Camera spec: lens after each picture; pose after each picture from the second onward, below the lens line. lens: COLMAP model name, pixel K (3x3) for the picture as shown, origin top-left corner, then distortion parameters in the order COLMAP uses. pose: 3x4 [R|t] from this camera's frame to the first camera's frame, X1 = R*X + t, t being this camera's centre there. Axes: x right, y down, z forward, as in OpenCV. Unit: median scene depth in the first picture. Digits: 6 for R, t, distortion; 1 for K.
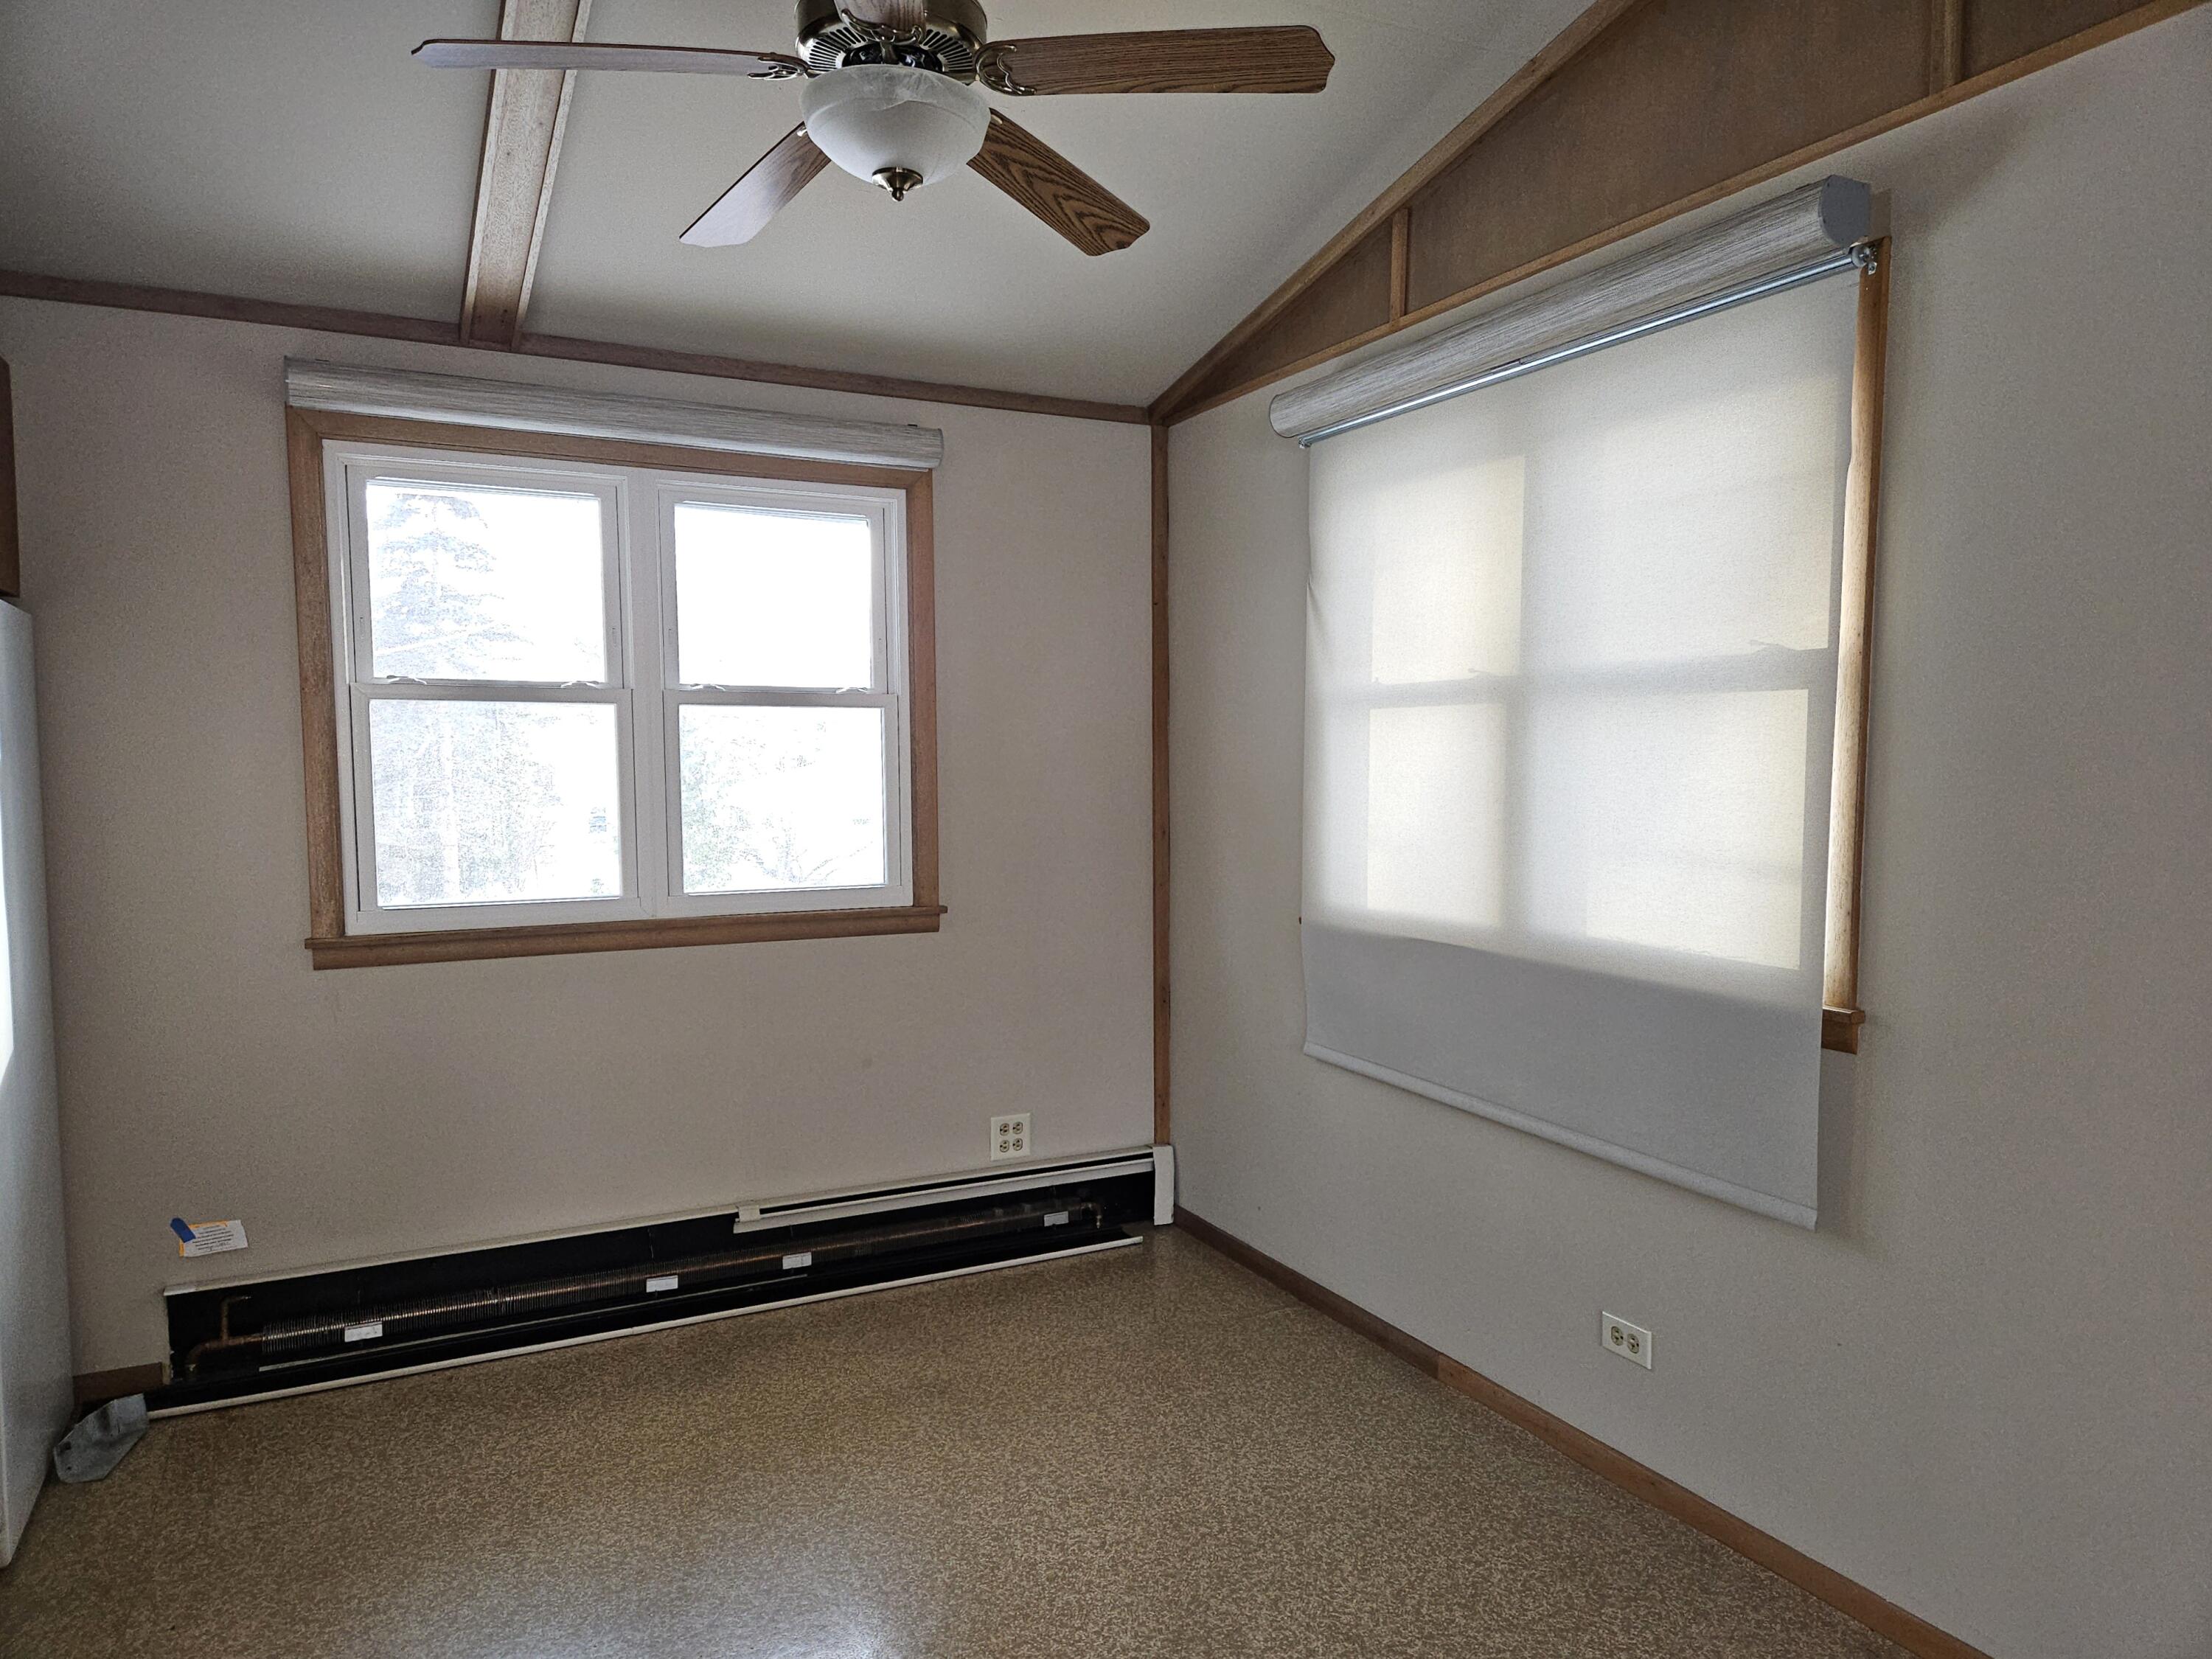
lens RADIAL K [[1495.8, 0, 1111.9], [0, 1495.8, 867.5], [0, 0, 1]] dist [0.109022, -0.101111]
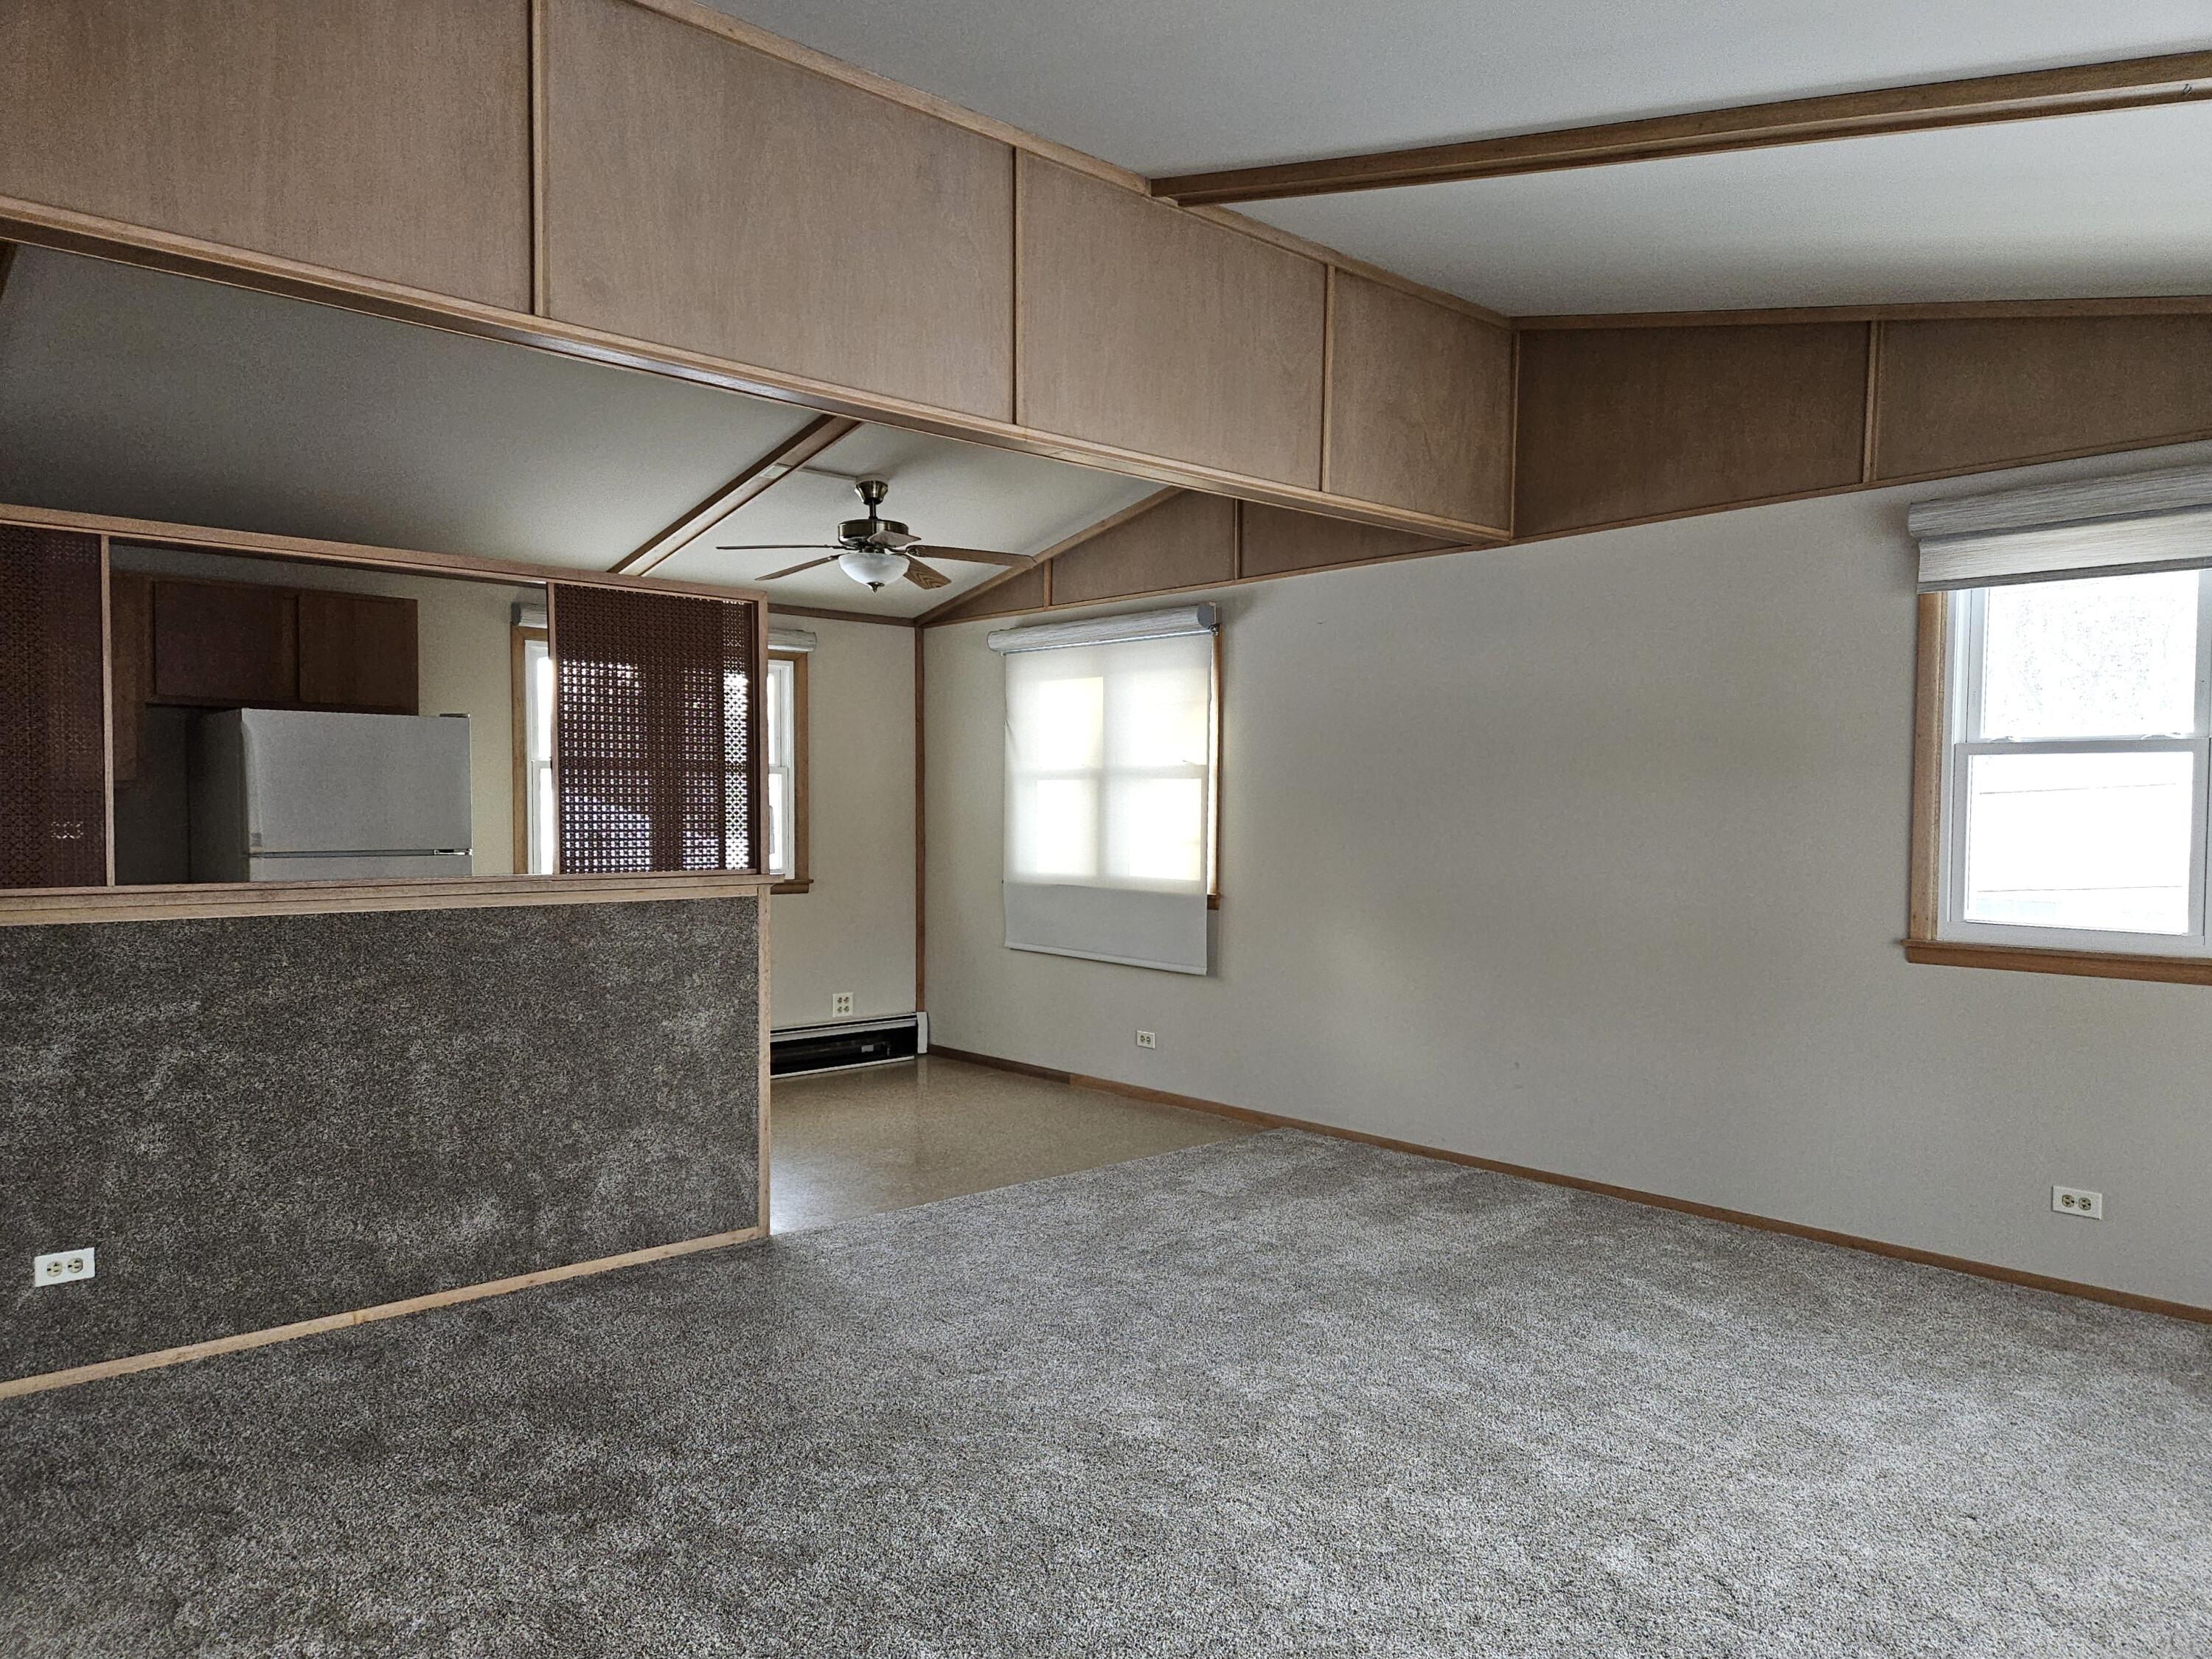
lens RADIAL K [[1511.0, 0, 1093.0], [0, 1511.0, 839.5], [0, 0, 1]] dist [0.085511, -0.083212]
pose [[0.968717, 0.002121, 0.248158, -0.287655], [0.010609, 0.998695, -0.049952, 0.088719], [-0.247941, 0.051022, 0.967431, -1.111150]]
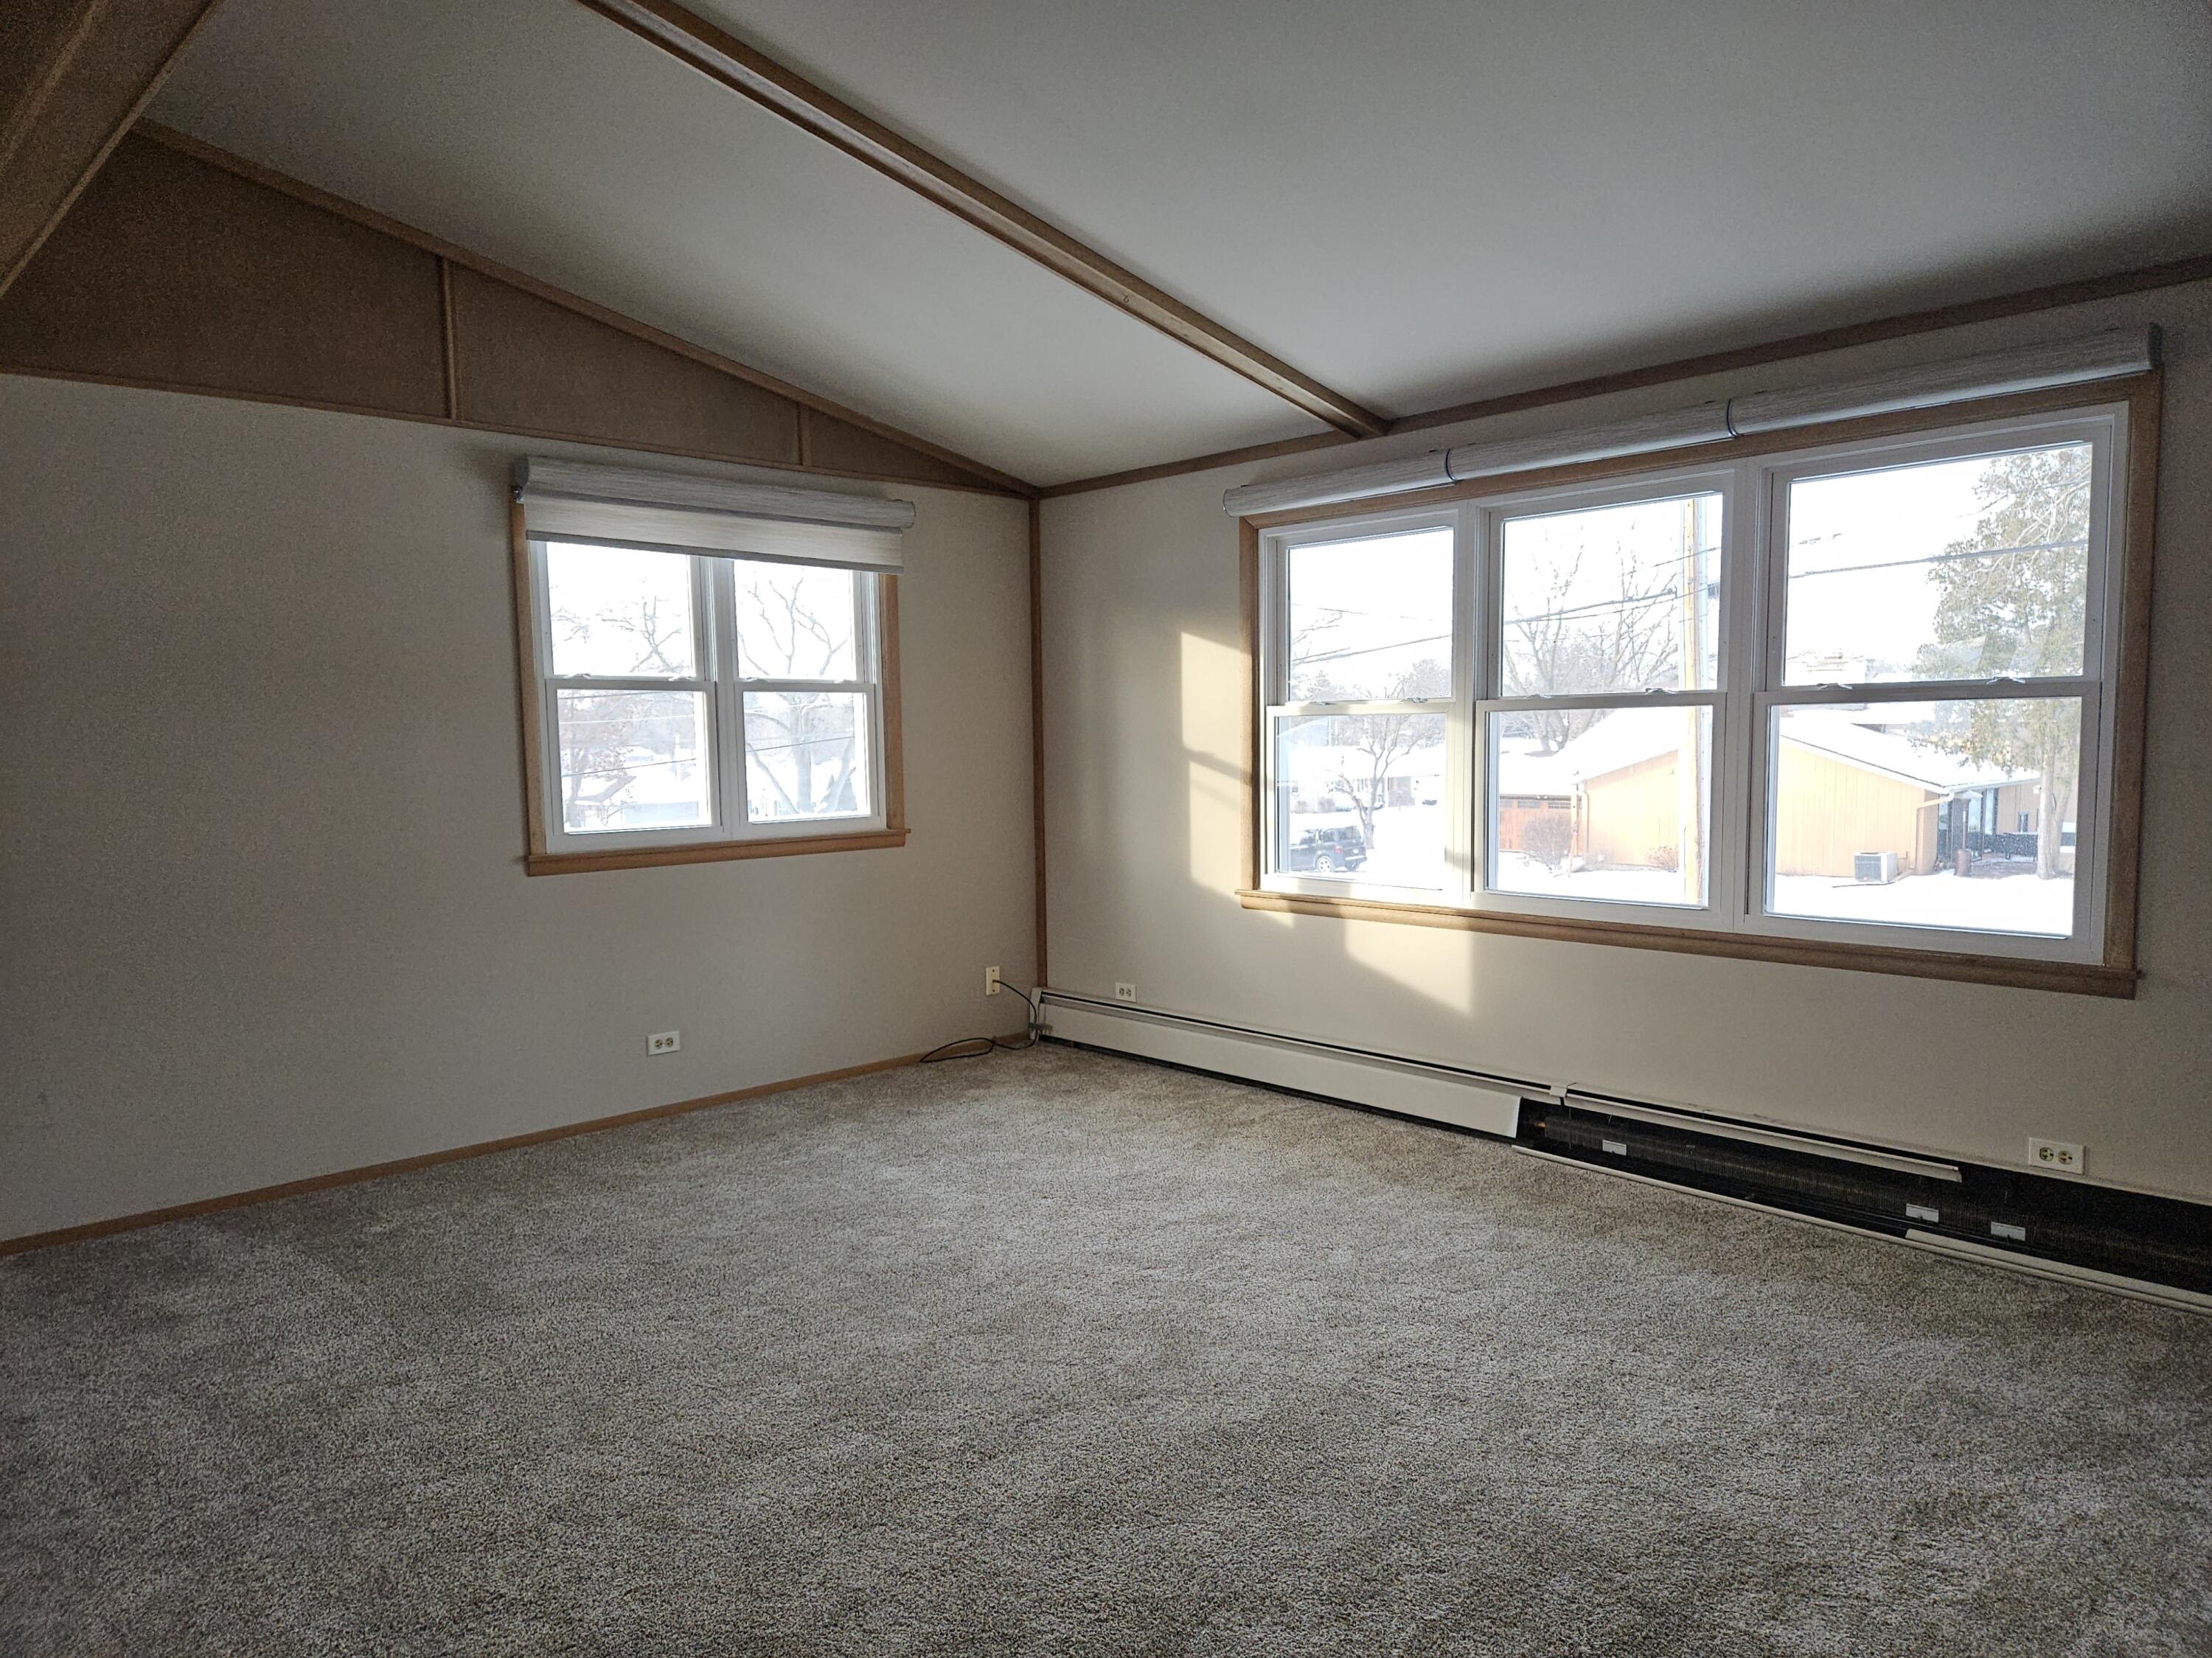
lens RADIAL K [[1454.0, 0, 1094.0], [0, 1454.0, 838.8], [0, 0, 1]] dist [0.078837, -0.074342]
pose [[-0.279071, -0.063239, 0.958186, -0.751839], [0.085985, 0.992175, 0.090525, 0.021693], [-0.956413, 0.107653, -0.271450, -0.154463]]
